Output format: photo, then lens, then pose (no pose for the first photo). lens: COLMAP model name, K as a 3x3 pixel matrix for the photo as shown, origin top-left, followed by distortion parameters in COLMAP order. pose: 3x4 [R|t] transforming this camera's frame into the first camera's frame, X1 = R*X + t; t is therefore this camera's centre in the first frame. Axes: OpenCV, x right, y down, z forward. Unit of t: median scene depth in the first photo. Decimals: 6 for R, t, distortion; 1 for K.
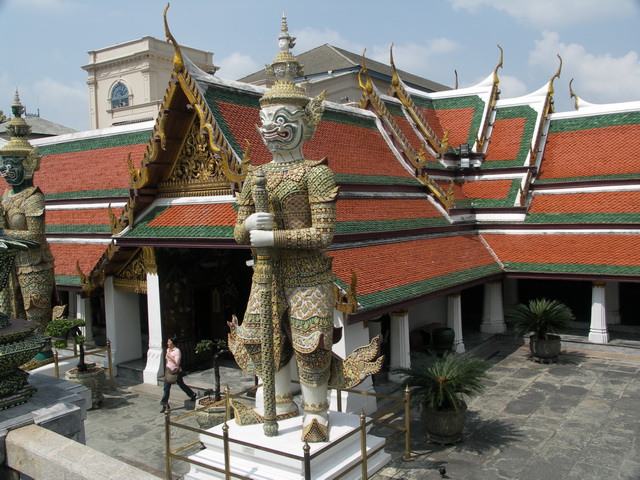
lens RADIAL K [[661.9, 0, 320.0], [0, 661.9, 240.0], [0, 0, 1]] dist [-0.068876, 0.010288]
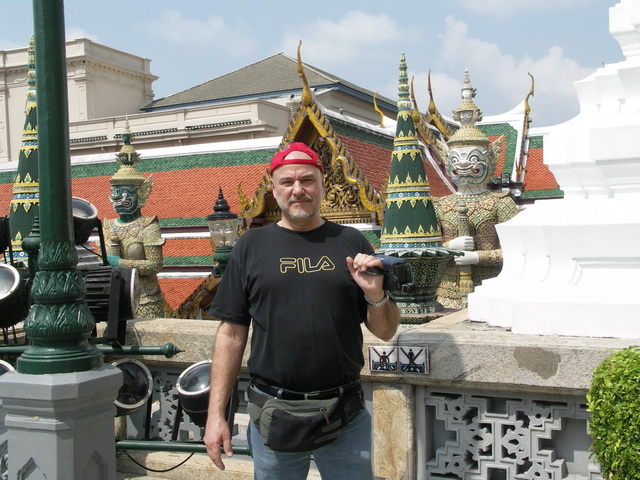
lens RADIAL K [[866.7, 0, 320.0], [0, 866.7, 240.0], [0, 0, 1]] dist [-0.000781, 0.092737]
pose [[0.983054, -0.007251, 0.183173, -0.418827], [0.017535, 0.998355, -0.054587, 0.030279], [-0.182476, 0.056874, 0.981564, -0.321594]]
